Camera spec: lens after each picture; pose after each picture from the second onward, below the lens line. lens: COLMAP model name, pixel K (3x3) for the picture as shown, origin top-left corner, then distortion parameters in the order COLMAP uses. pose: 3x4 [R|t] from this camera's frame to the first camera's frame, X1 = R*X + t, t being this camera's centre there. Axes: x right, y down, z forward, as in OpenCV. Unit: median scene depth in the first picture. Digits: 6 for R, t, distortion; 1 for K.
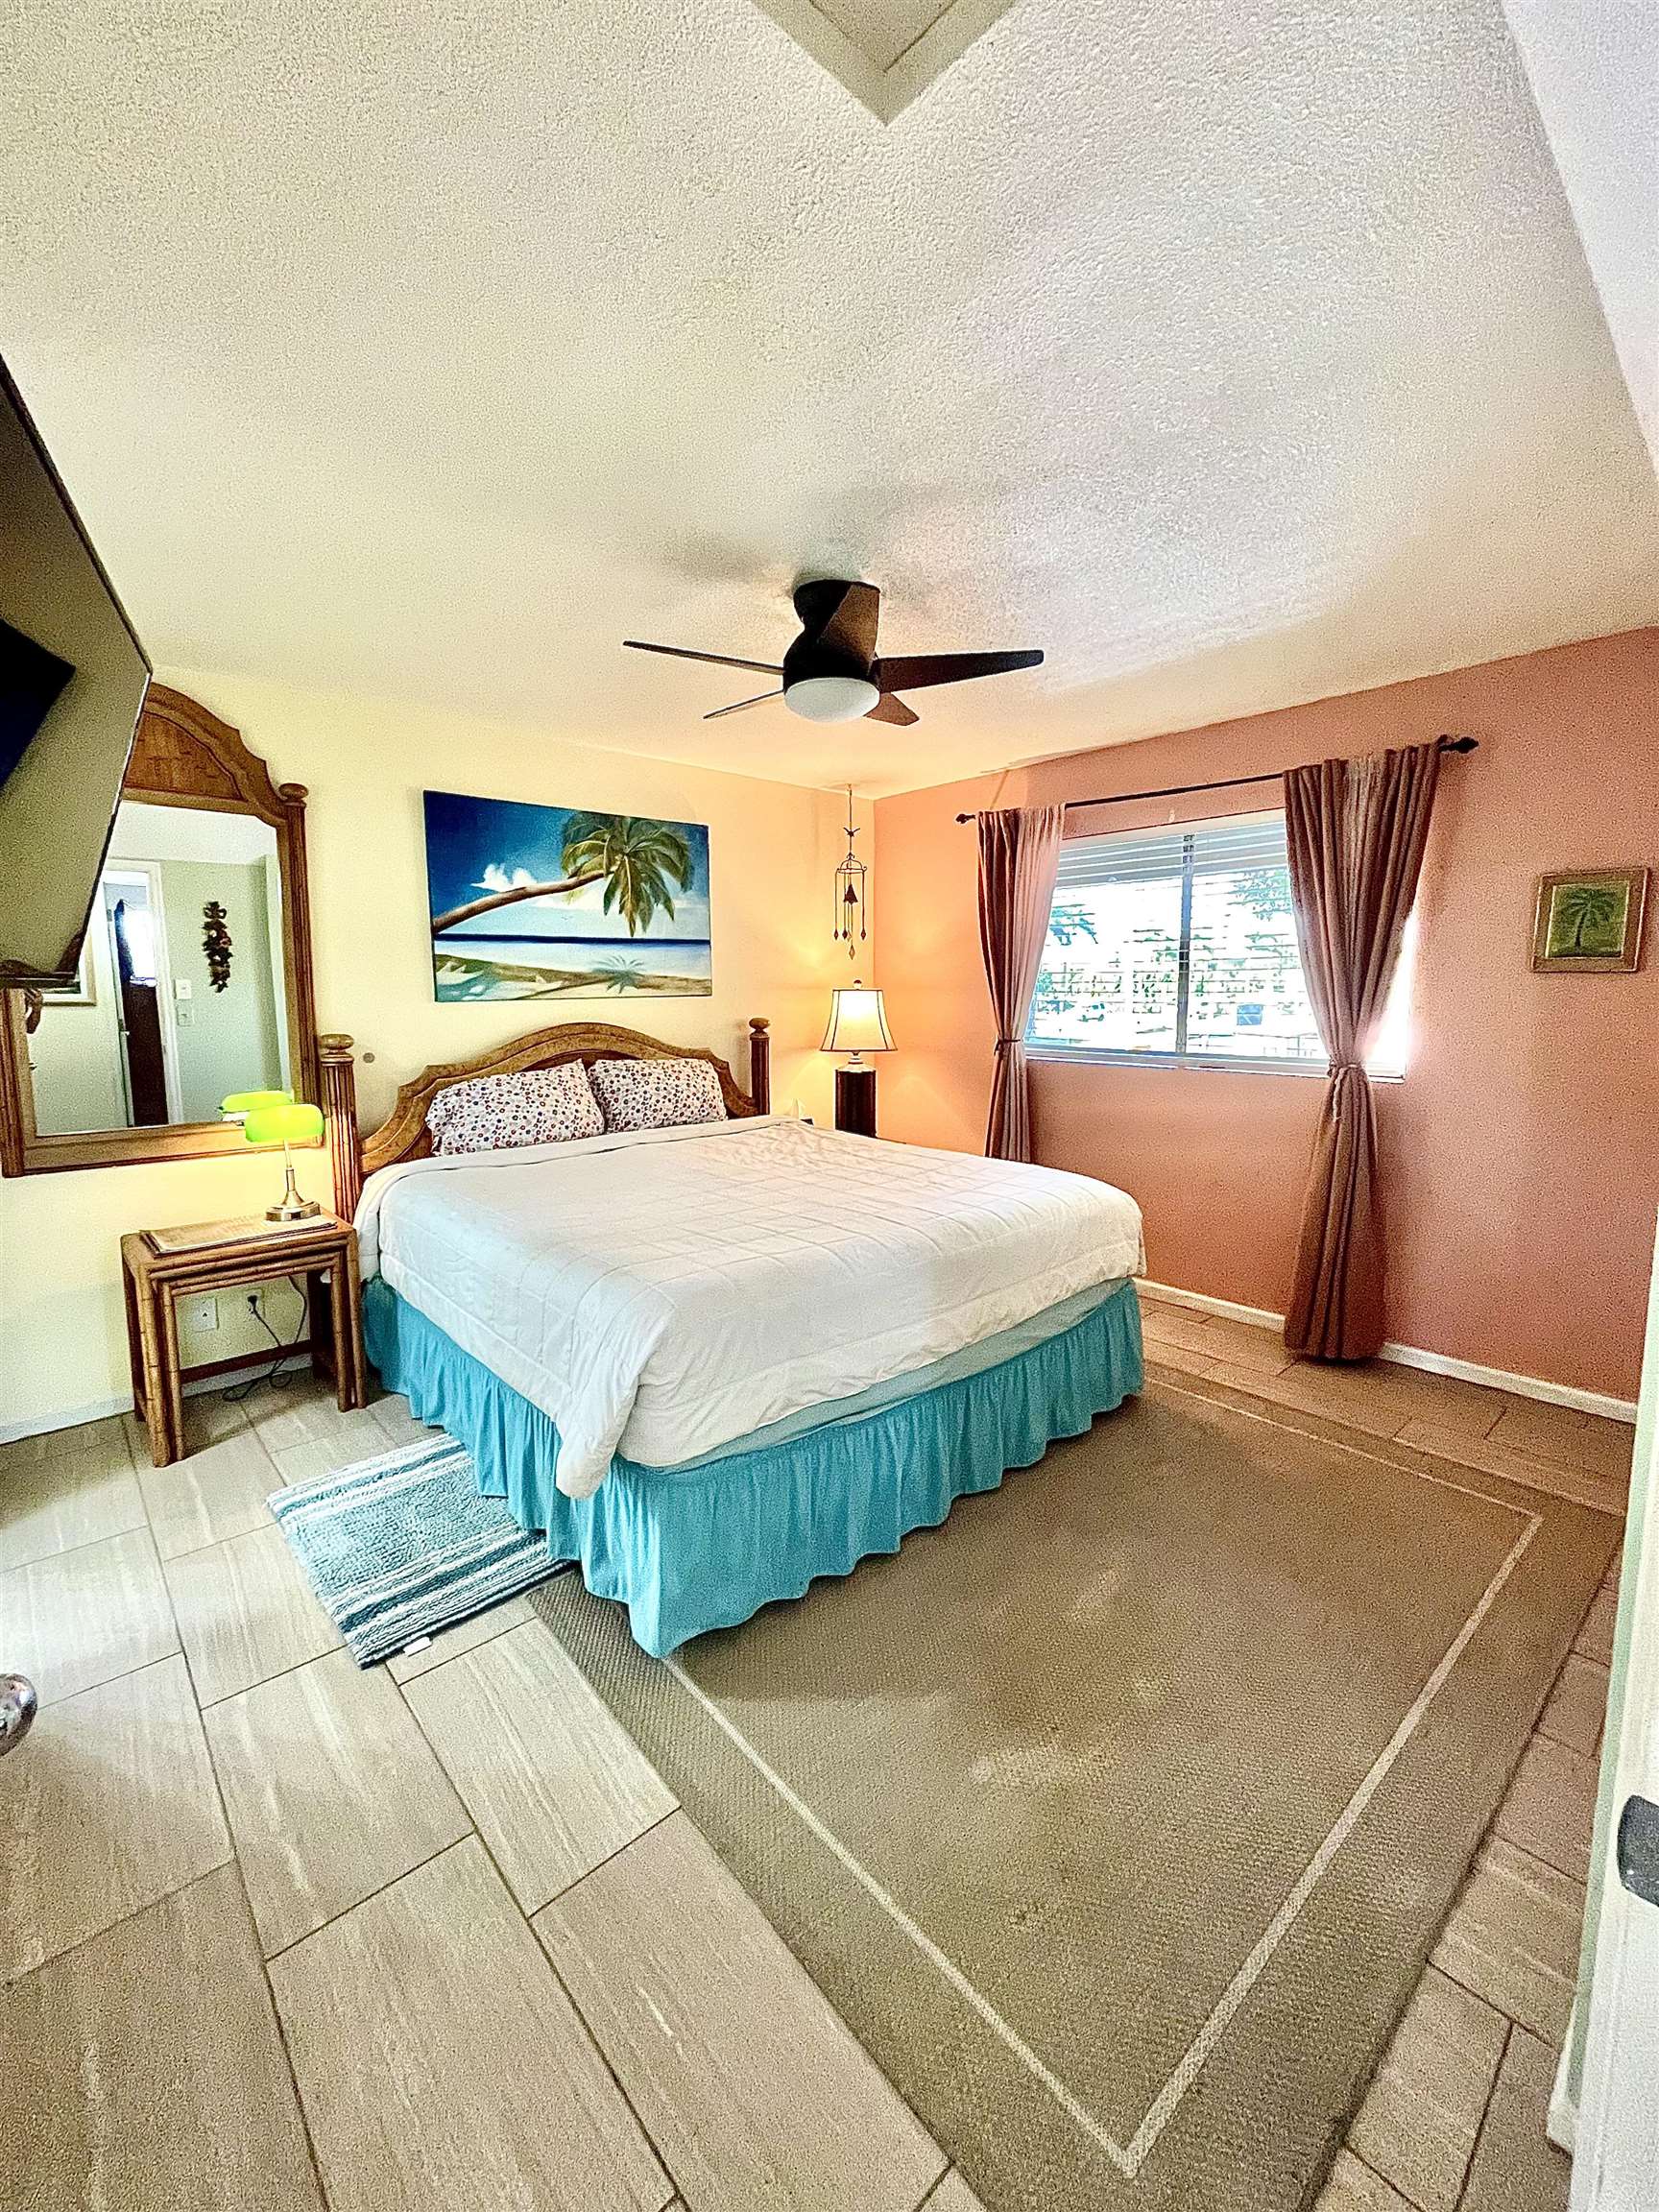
lens RADIAL K [[898.4, 0, 831.9], [0, 898.4, 1107.6], [0, 0, 1]] dist [0.000424, 0.000676]
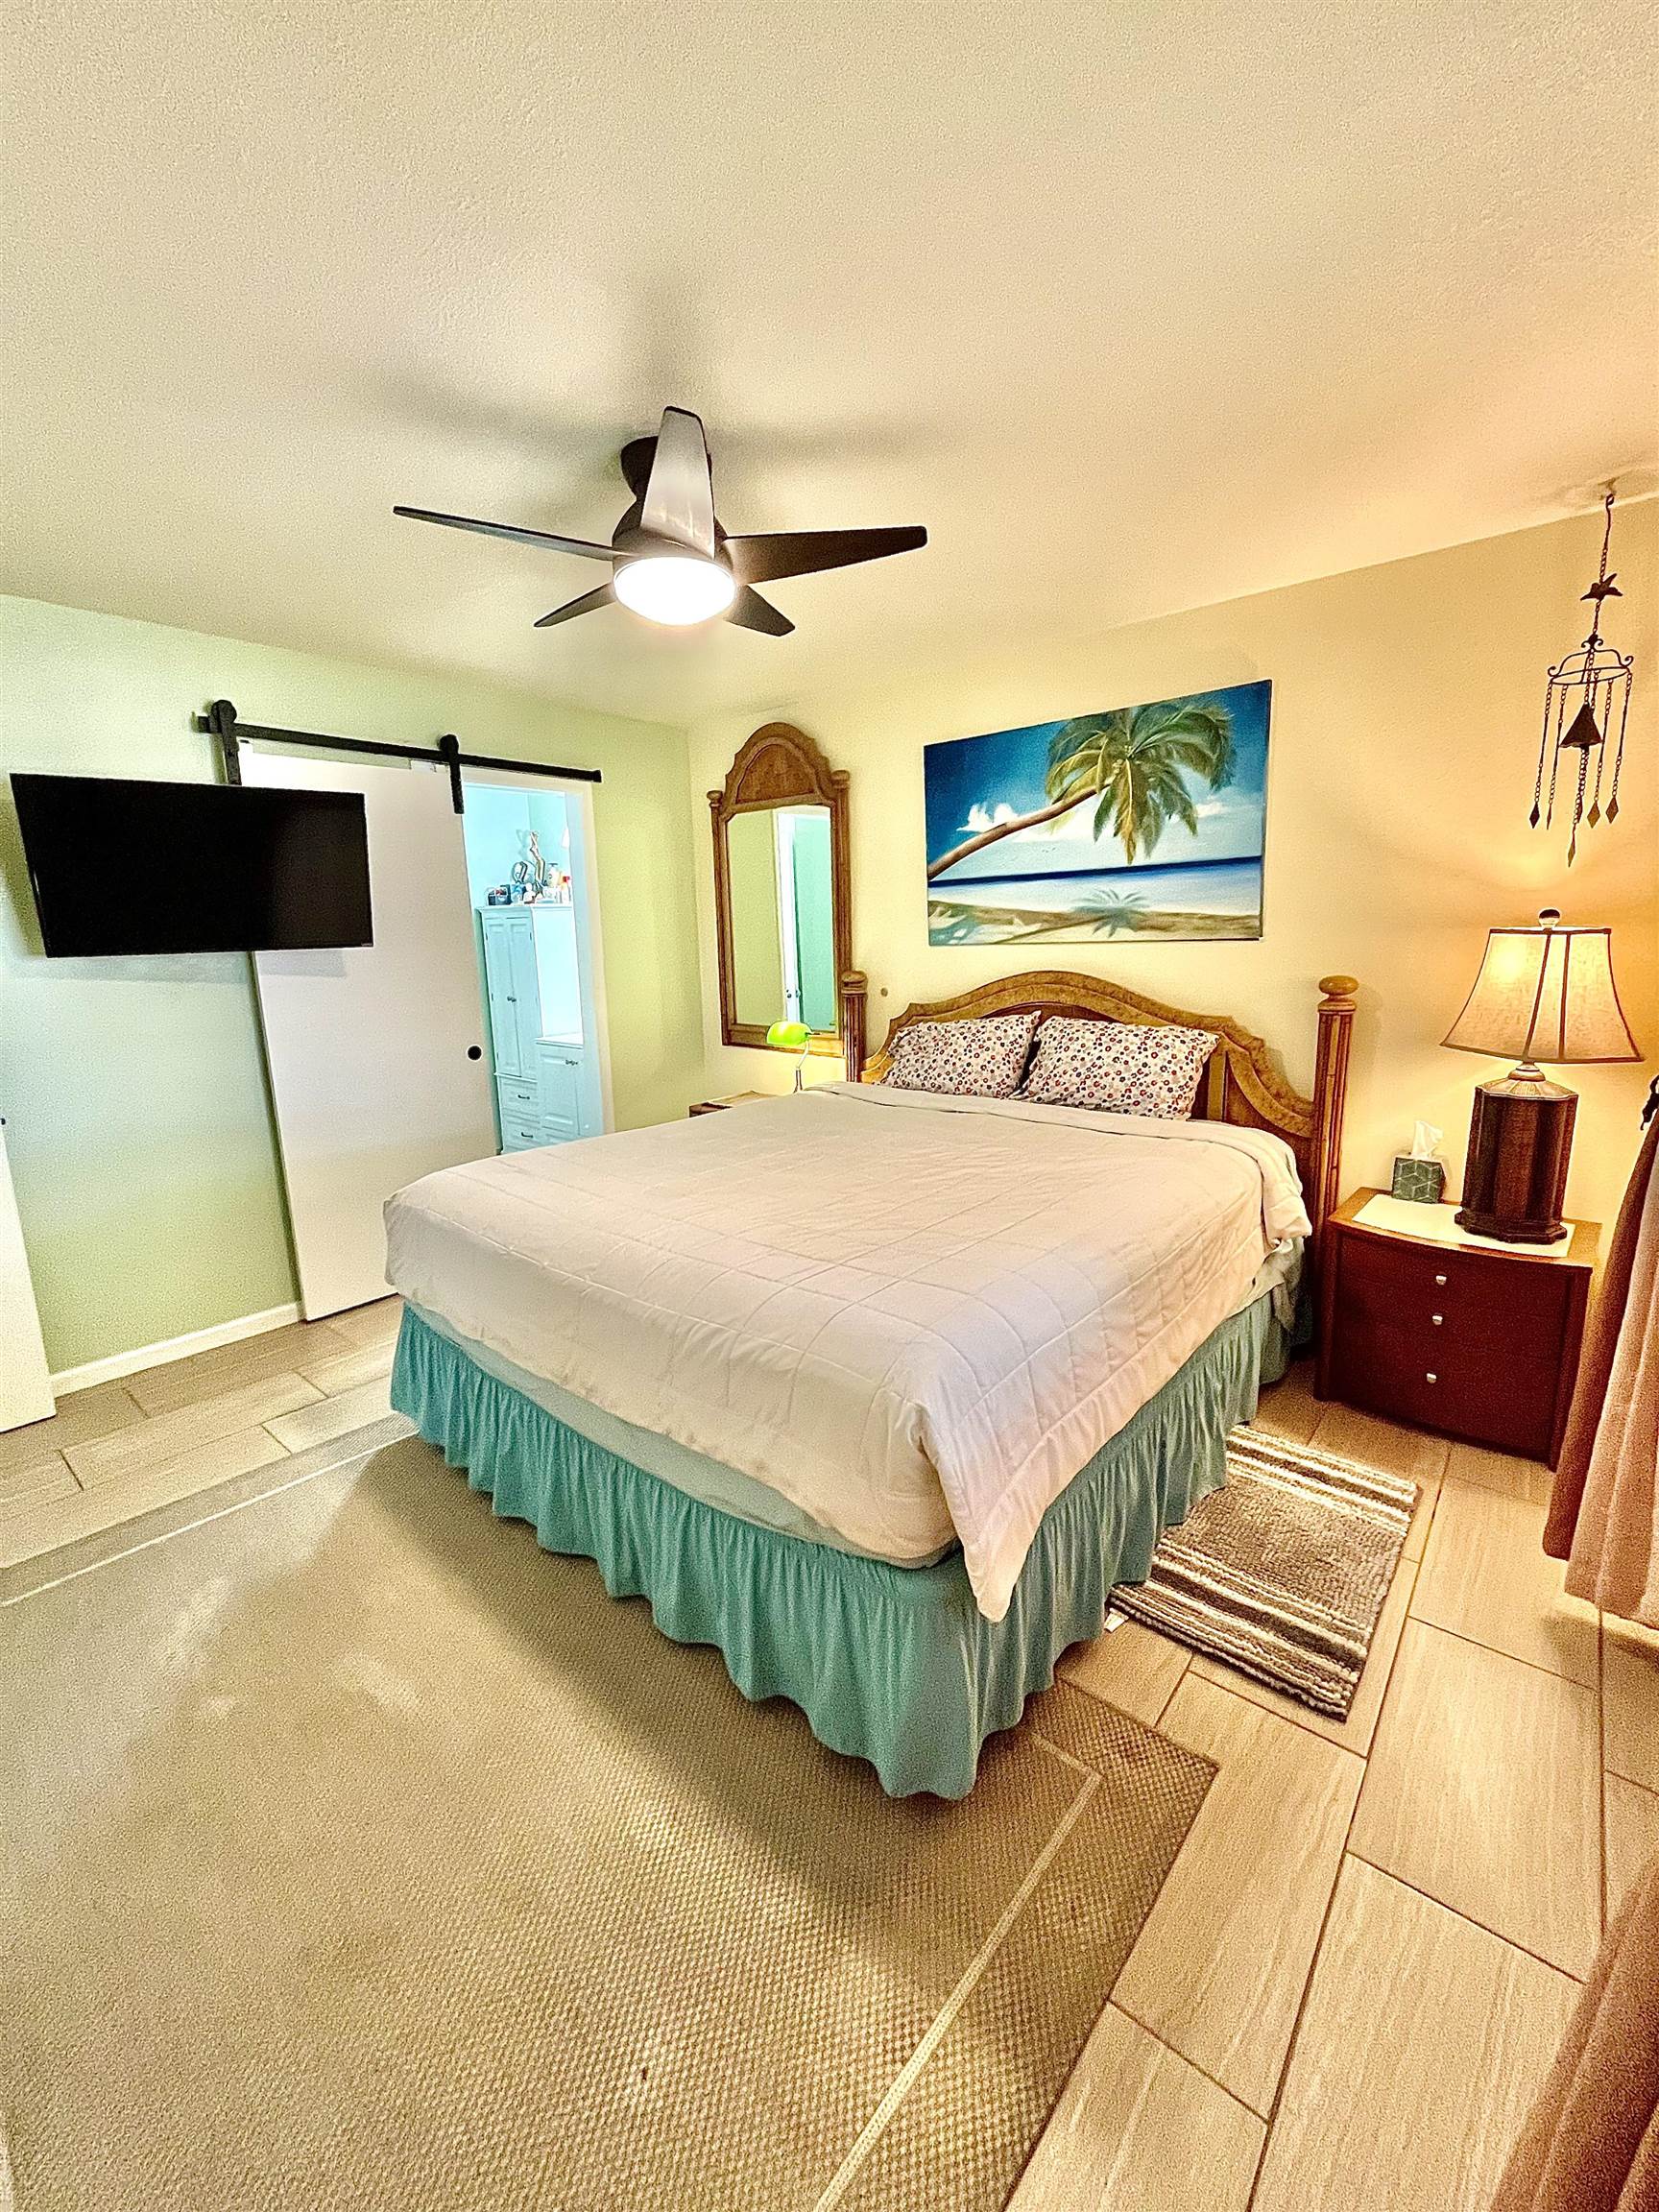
lens RADIAL K [[898.4, 0, 831.1], [0, 898.4, 1099.6], [0, 0, 1]] dist [0.000424, 0.000676]
pose [[0.131064, 0.183647, -0.974216, 0.561861], [-0.114184, 0.978949, 0.169178, -0.094336], [0.984776, 0.089066, 0.149275, 0.662558]]
